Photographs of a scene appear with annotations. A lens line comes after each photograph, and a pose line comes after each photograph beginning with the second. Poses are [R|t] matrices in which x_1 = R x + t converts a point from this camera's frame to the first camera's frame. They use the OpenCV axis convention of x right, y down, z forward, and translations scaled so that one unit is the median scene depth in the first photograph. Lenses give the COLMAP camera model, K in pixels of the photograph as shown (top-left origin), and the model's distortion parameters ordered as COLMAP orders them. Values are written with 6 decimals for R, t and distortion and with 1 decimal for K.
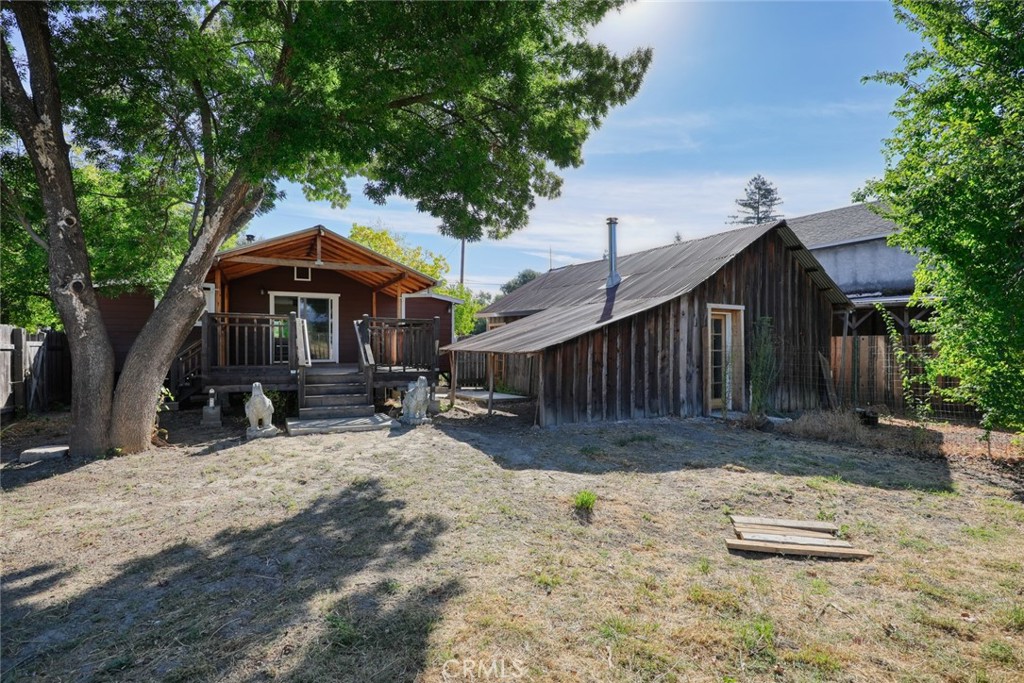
lens RADIAL K [[509.5, 0, 511.5], [0, 509.5, 344.2], [0, 0, 1]] dist [-0.001272, -0.000254]
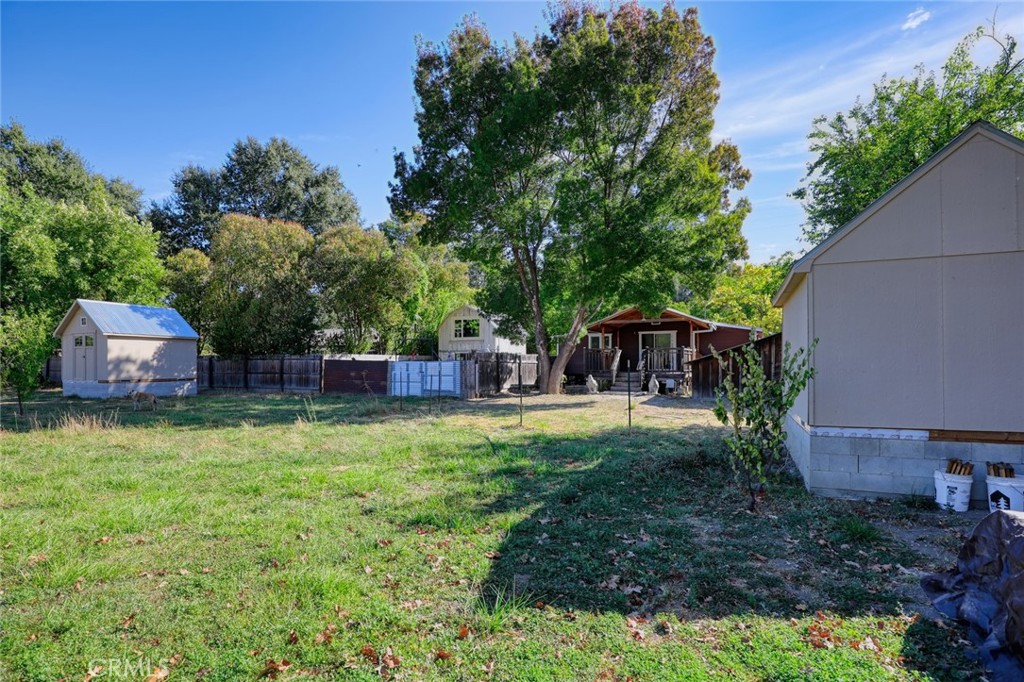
lens RADIAL K [[512.9, 0, 509.1], [0, 512.9, 337.8], [0, 0, 1]] dist [-0.027316, 0.000416]
pose [[0.627234, -0.038637, -0.777872, 1.377038], [0.004807, 0.998942, -0.045742, 0.000800], [0.778816, 0.024952, 0.626756, -1.079107]]
